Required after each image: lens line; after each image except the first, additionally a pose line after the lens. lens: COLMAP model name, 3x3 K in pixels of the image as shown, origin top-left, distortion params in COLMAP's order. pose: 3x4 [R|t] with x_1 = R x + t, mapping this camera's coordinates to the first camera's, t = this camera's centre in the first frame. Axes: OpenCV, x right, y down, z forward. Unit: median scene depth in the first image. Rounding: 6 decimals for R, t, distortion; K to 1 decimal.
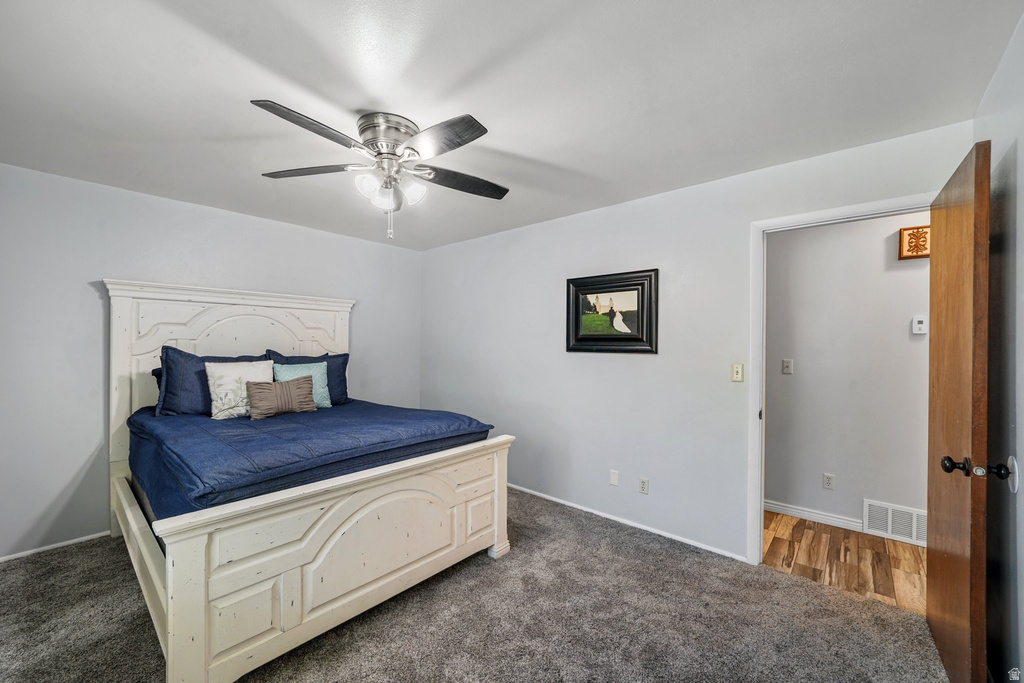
lens RADIAL K [[406.4, 0, 511.4], [0, 406.4, 343.9], [0, 0, 1]] dist [-0.009221, 0.002524]
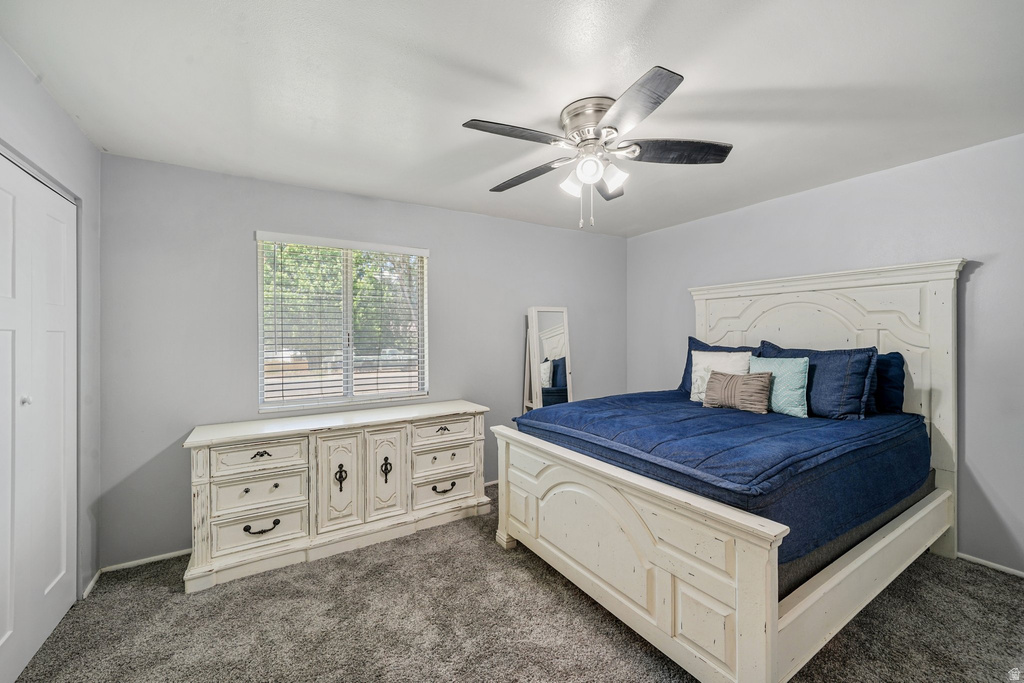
lens RADIAL K [[406.4, 0, 513.2], [0, 406.4, 338.0], [0, 0, 1]] dist [-0.009221, 0.002524]
pose [[-0.282880, 0.000457, -0.959155, 0.570156], [0.001926, 0.999998, -0.000092, 0.008805], [0.959153, -0.001873, -0.282880, 0.918343]]
